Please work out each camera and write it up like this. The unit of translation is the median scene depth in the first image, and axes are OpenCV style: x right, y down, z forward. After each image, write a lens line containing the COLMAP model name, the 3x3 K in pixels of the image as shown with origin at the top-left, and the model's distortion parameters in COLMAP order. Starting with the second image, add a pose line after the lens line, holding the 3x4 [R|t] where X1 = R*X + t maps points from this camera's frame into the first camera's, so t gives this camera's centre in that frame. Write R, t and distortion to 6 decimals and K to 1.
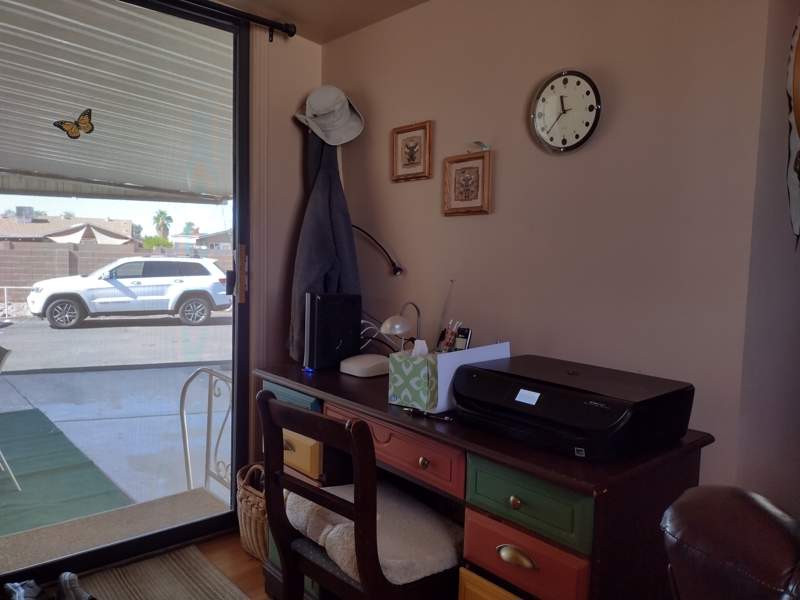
lens RADIAL K [[596.2, 0, 400.0], [0, 596.2, 300.0], [0, 0, 1]] dist [0.001936, -0.033223]
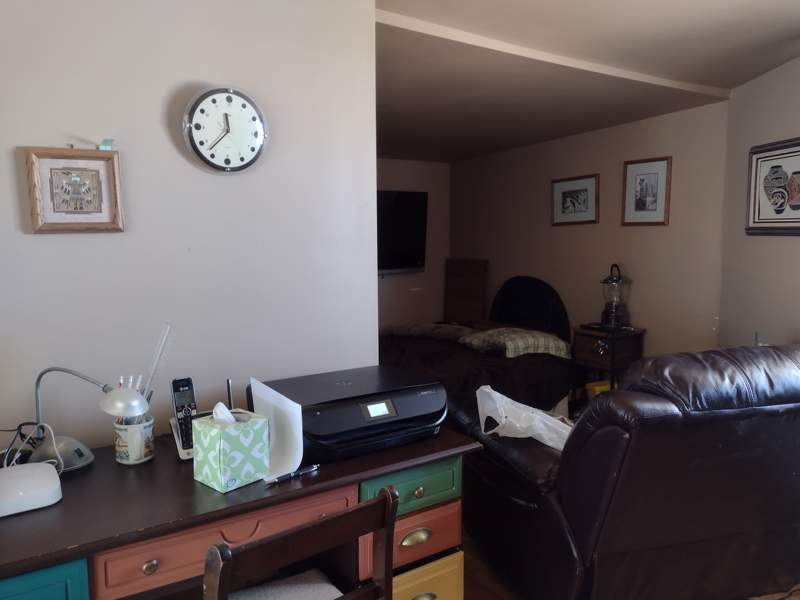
lens RADIAL K [[596.2, 0, 400.0], [0, 596.2, 300.0], [0, 0, 1]] dist [0.001936, -0.033223]
pose [[0.101744, -0.135457, 0.985545, -0.680271], [0.080861, 0.988534, 0.127520, -0.145226], [-0.991519, 0.066718, 0.111530, 0.633239]]
